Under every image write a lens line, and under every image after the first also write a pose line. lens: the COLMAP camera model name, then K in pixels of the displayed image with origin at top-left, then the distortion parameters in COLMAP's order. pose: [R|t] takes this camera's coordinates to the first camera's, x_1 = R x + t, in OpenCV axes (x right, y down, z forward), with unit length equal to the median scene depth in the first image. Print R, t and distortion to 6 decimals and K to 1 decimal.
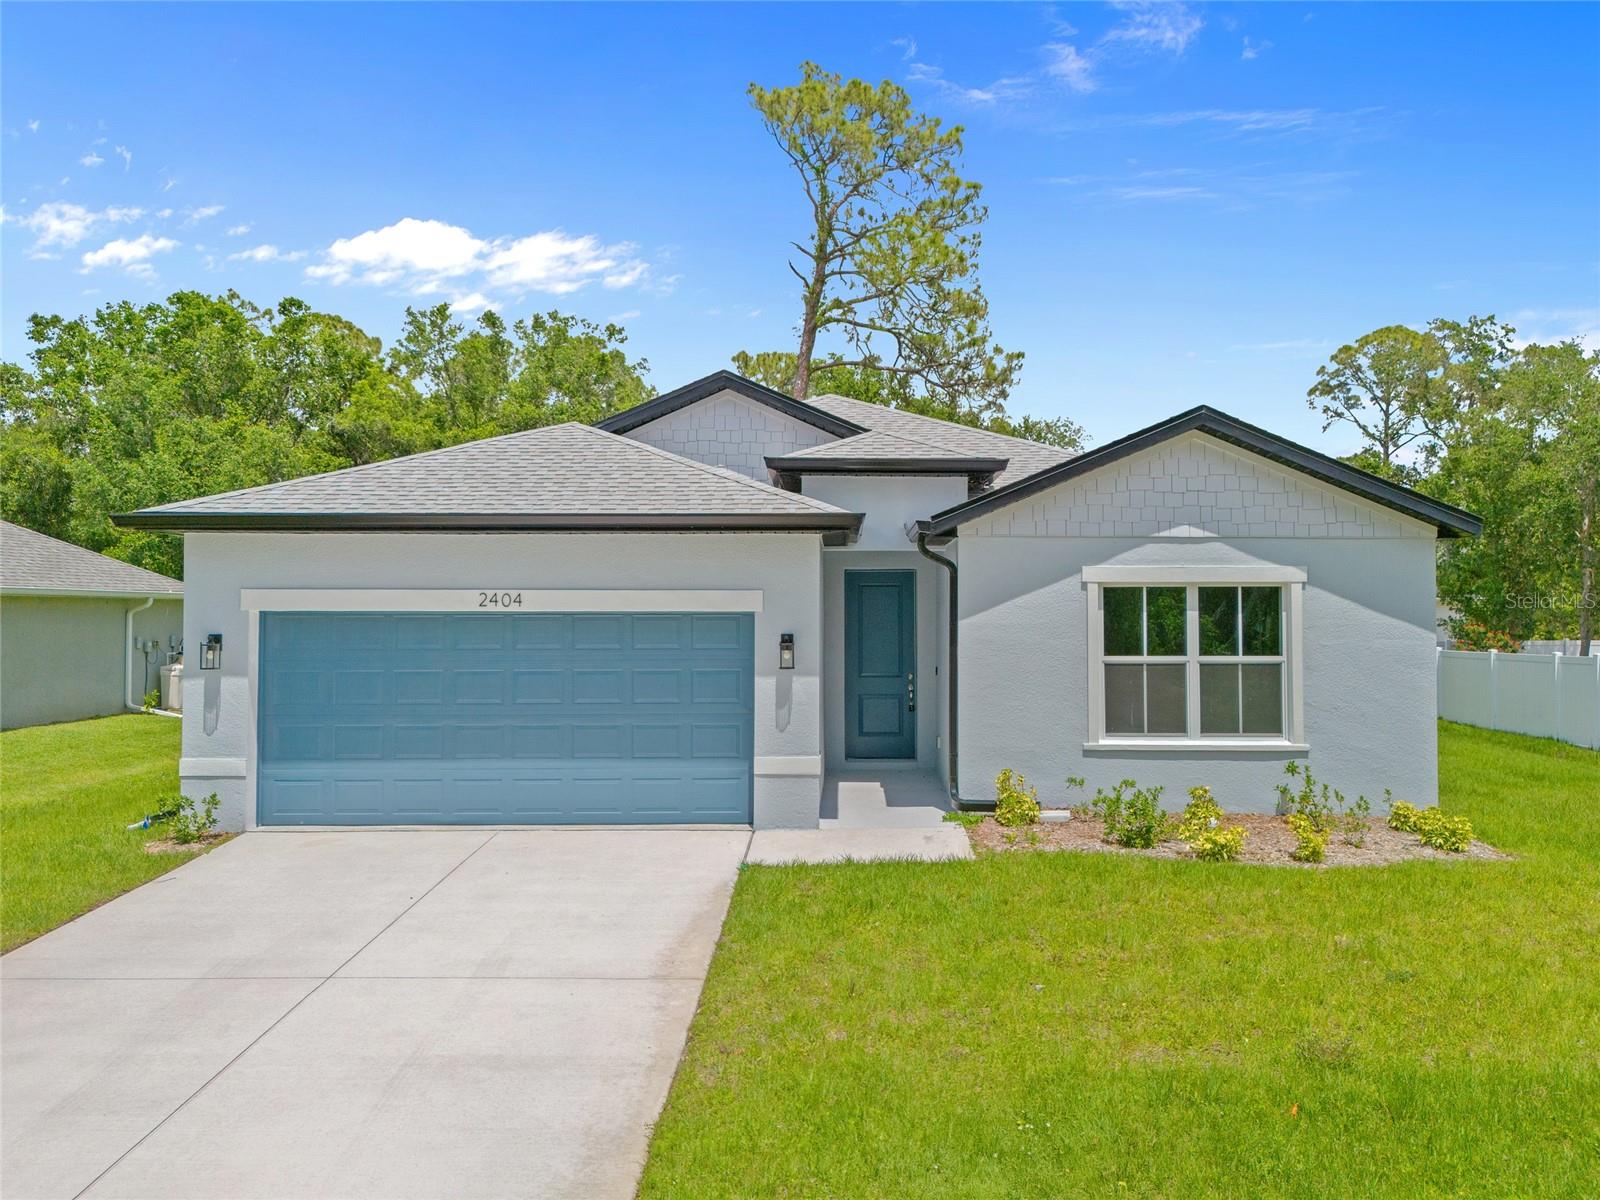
lens RADIAL K [[1244.3, 0, 800.0], [0, 1244.3, 600.0], [0, 0, 1]] dist [0.053439, -0.009551]
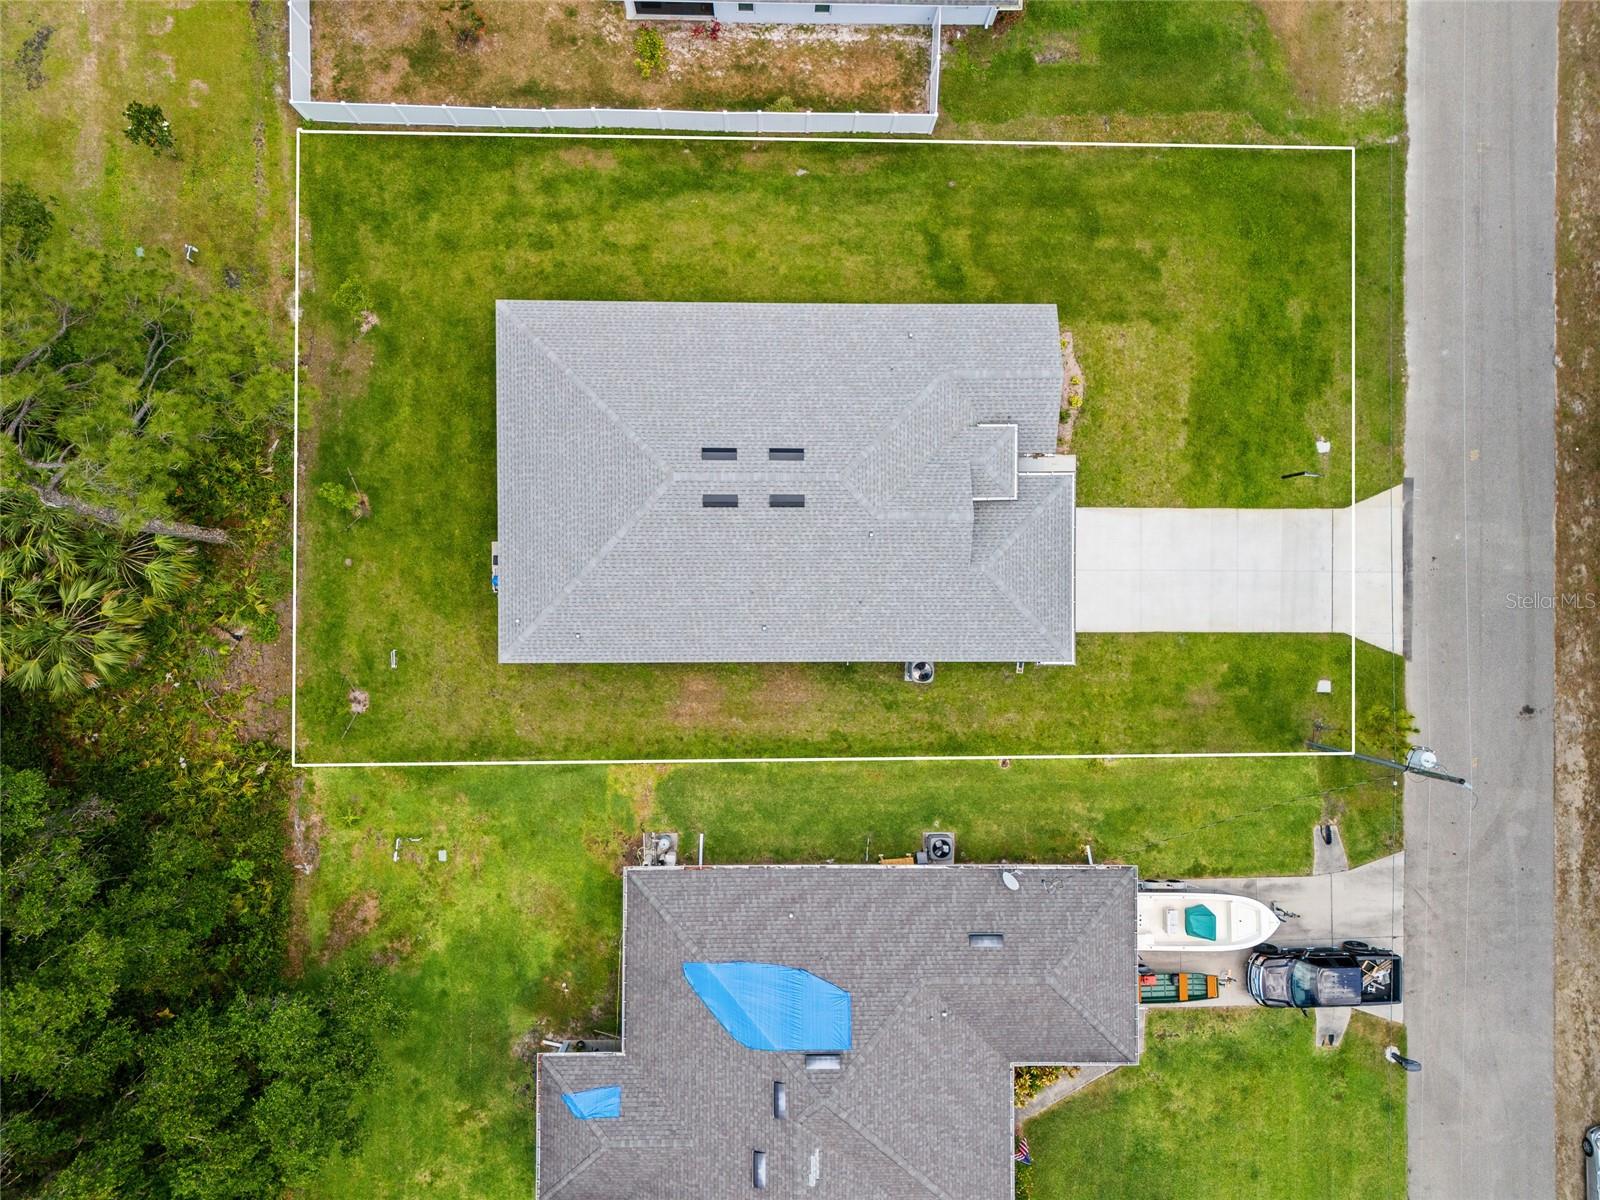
lens RADIAL K [[1165.2, 0, 798.9], [0, 1165.2, 607.0], [0, 0, 1]] dist [0.034740, -0.000620]
pose [[-0.040105, -0.998895, -0.024512, -0.226845], [-0.043328, -0.022771, 0.998801, -3.395407], [-0.998256, 0.041119, -0.042367, 1.873659]]
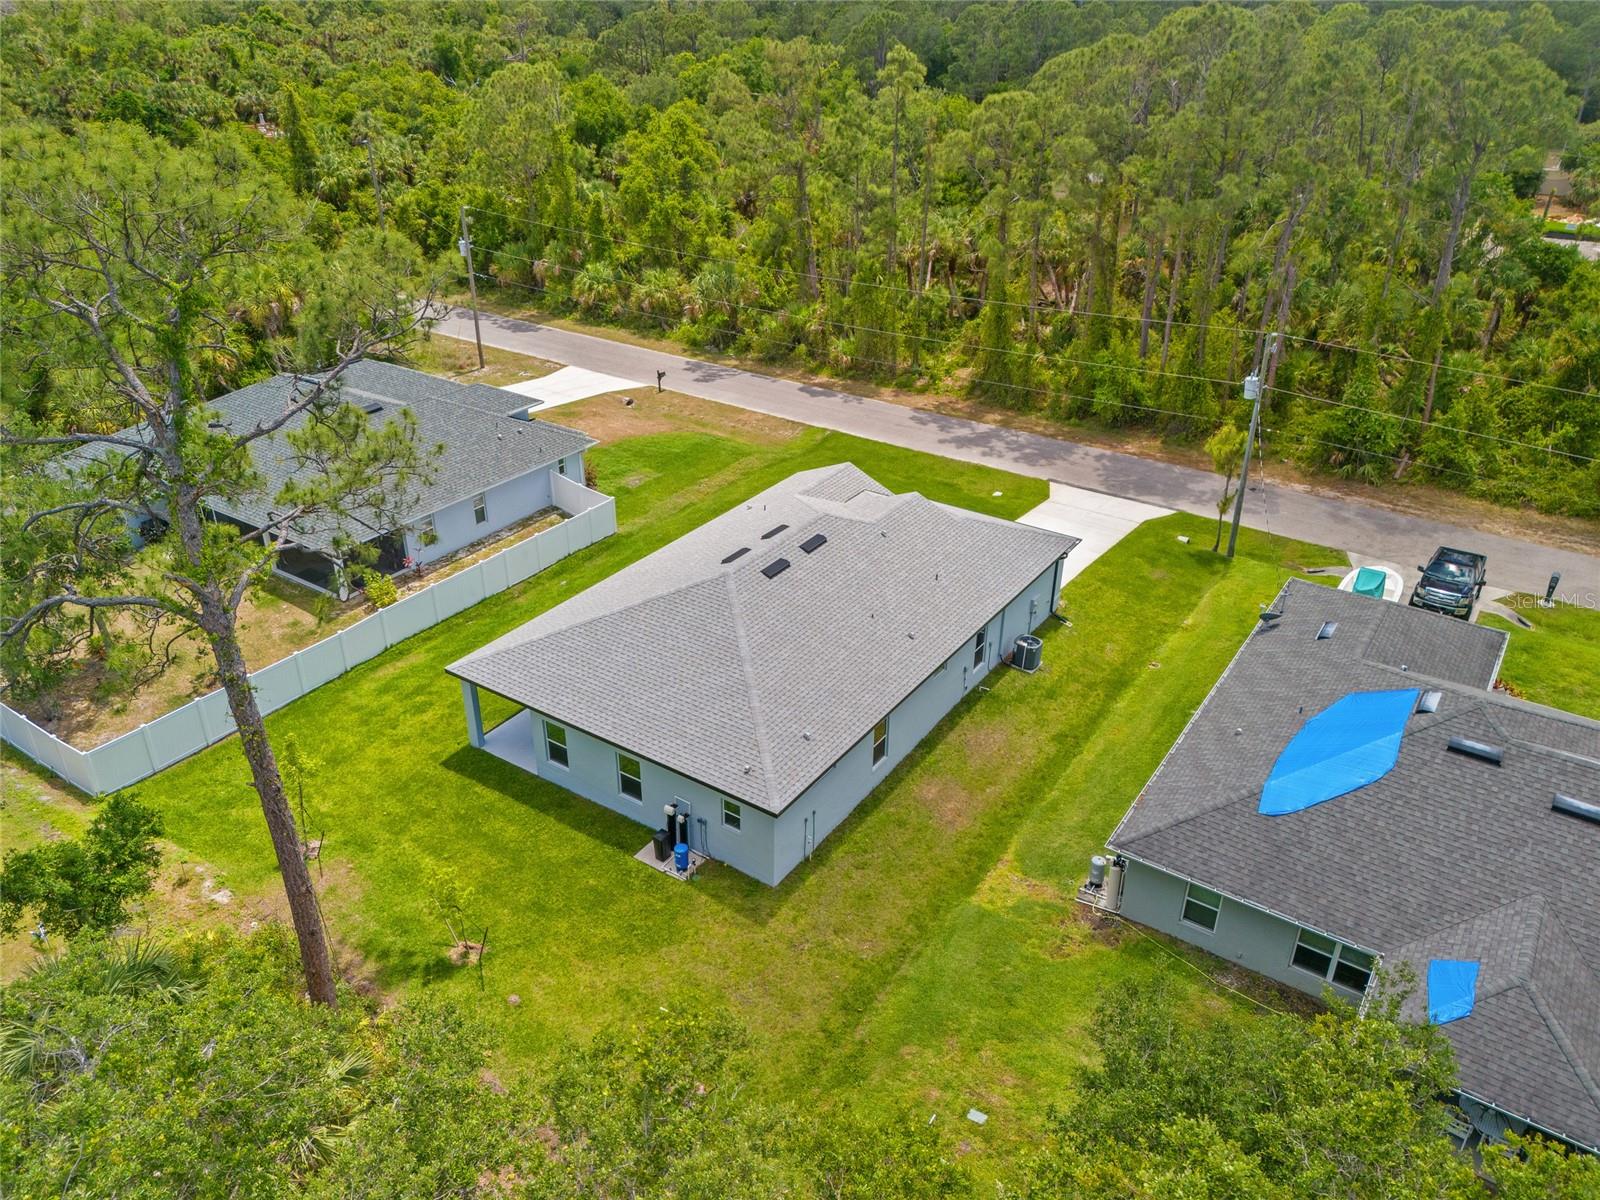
lens RADIAL K [[1165.2, 0, 798.9], [0, 1165.2, 607.0], [0, 0, 1]] dist [0.034740, -0.000620]
pose [[-0.852298, -0.260237, 0.453723, -1.480329], [-0.008246, 0.874024, 0.485813, -1.660622], [-0.522991, 0.410316, -0.747075, 4.239034]]
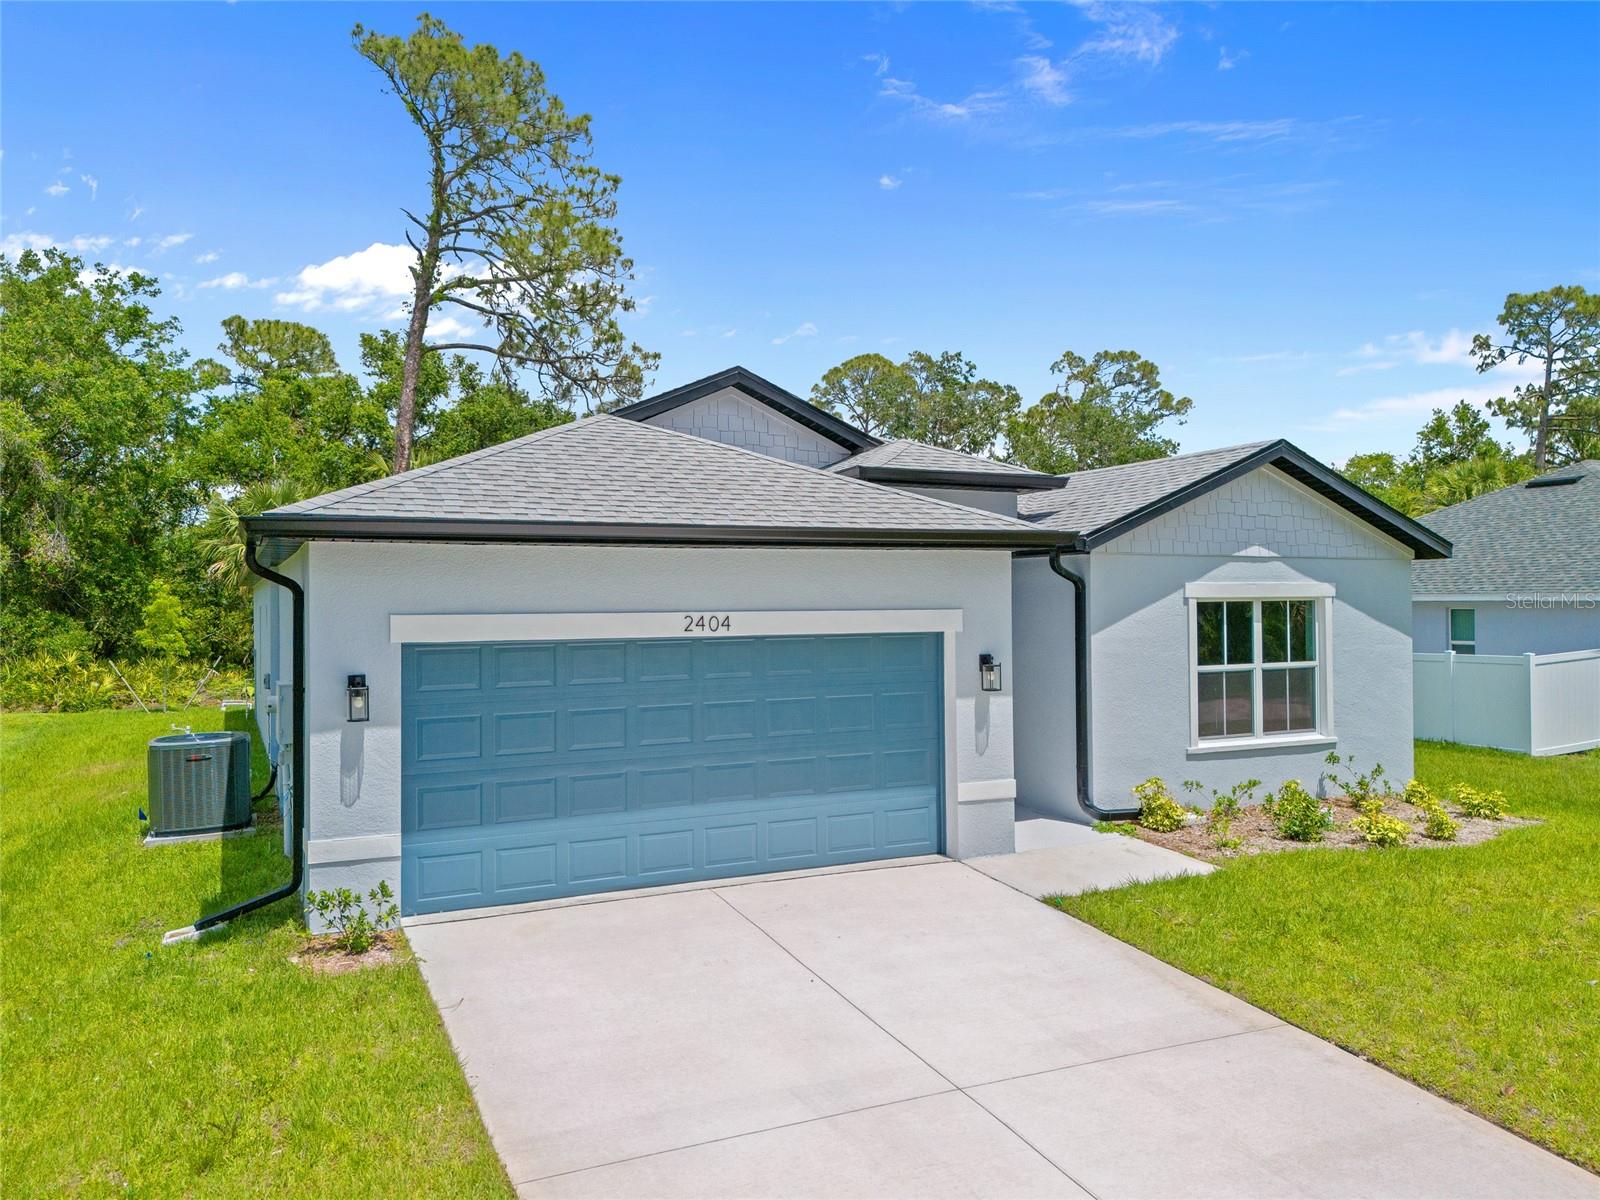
lens RADIAL K [[1231.3, 0, 793.0], [0, 1231.3, 602.9], [0, 0, 1]] dist [0.036687, -0.003430]
pose [[0.892212, -0.007908, 0.451547, -0.549436], [0.003818, 0.999943, 0.009967, -0.021529], [-0.451600, -0.007168, 0.892192, 0.205193]]
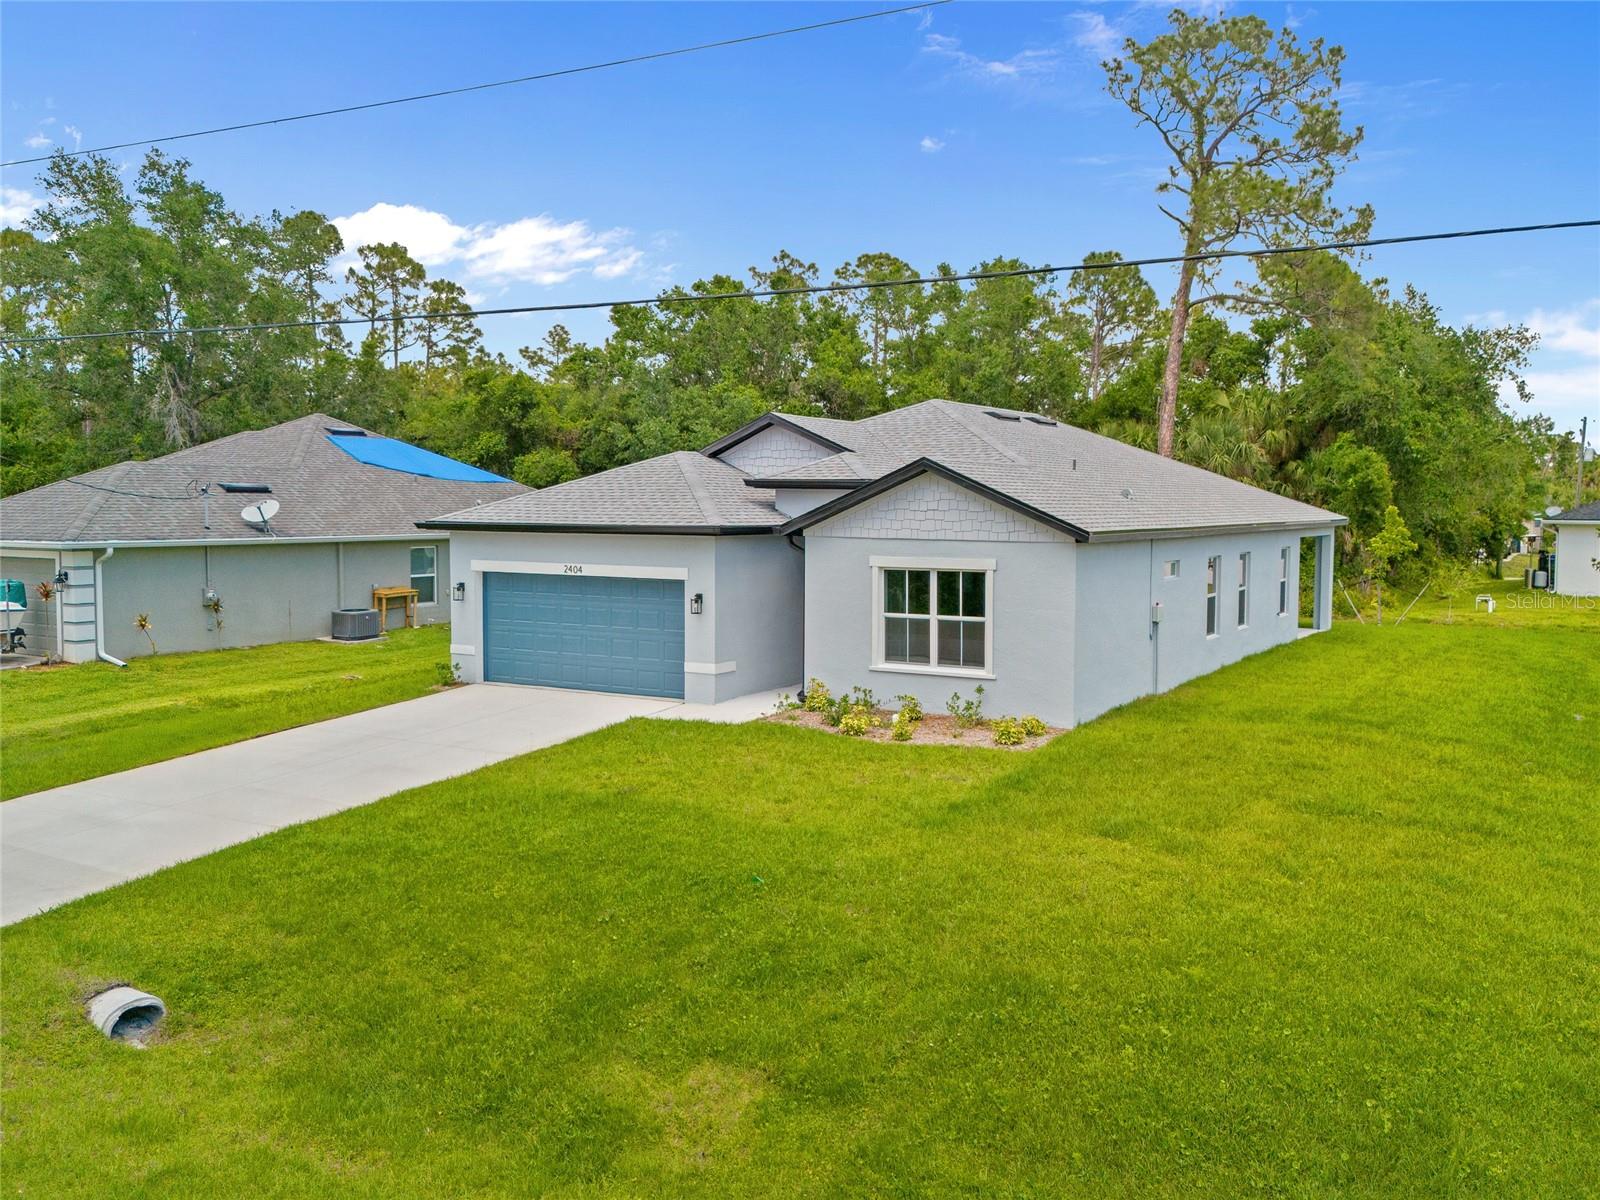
lens RADIAL K [[1329.9, 0, 774.9], [0, 1329.9, 579.5], [0, 0, 1]] dist [0.048829, 0.003753]
pose [[0.860190, 0.030793, -0.509043, 0.989760], [0.004336, 0.997698, 0.067680, -0.113320], [0.509955, -0.060425, 0.858076, -0.529922]]
